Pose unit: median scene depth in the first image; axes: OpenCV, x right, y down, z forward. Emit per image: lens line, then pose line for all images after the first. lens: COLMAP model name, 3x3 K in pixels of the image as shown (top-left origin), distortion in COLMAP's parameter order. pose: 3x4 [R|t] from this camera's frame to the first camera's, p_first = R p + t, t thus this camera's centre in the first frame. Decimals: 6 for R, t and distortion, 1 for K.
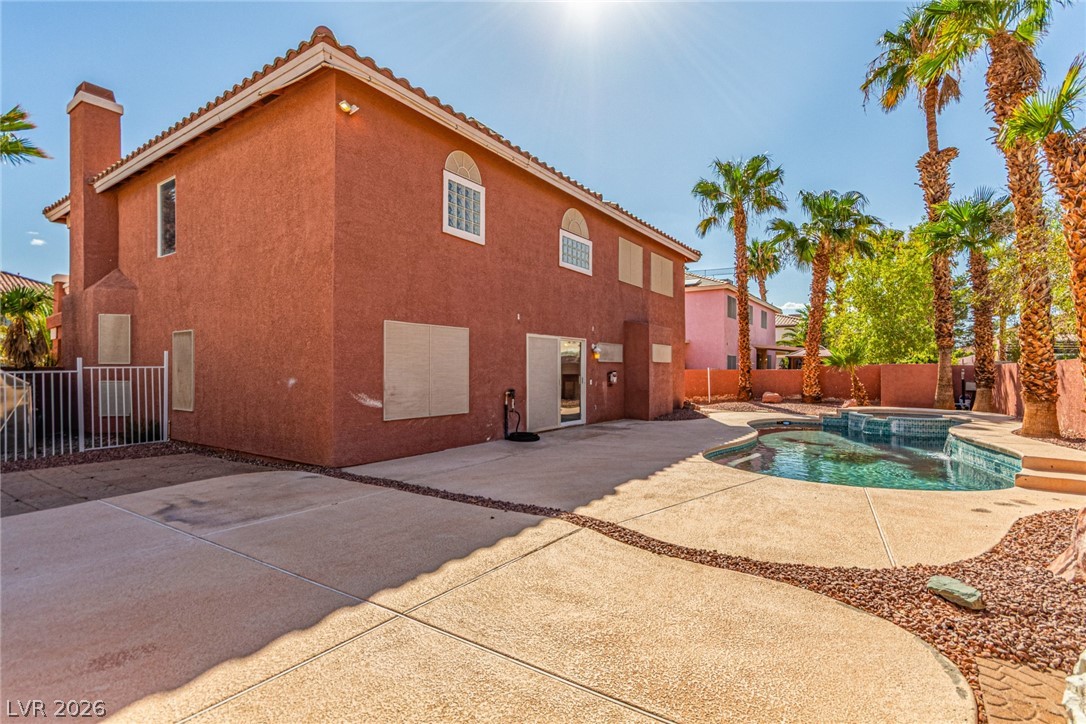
lens RADIAL K [[509.8, 0, 546.7], [0, 509.8, 372.1], [0, 0, 1]] dist [0.009550, 0.000320]
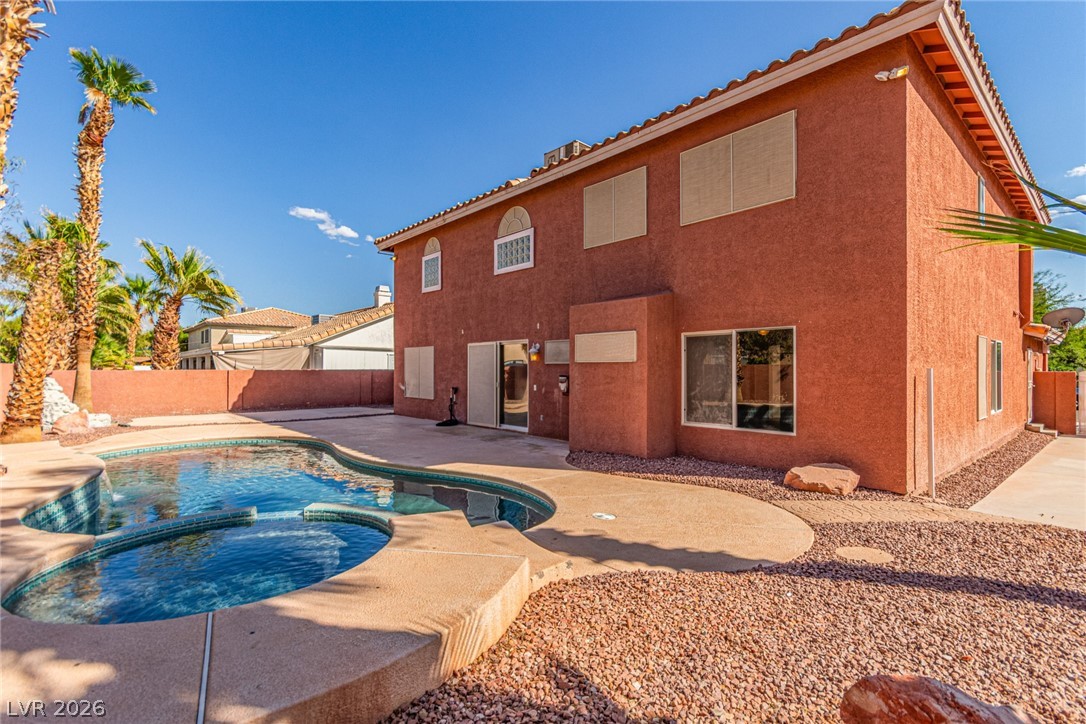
lens RADIAL K [[503.0, 0, 542.2], [0, 503.0, 366.9], [0, 0, 1]] dist [0.004611, -0.000706]
pose [[-0.231453, -0.003198, -0.972841, 0.995571], [-0.004661, 0.999987, -0.002178, -0.015359], [0.972835, 0.004030, -0.231465, 1.306343]]
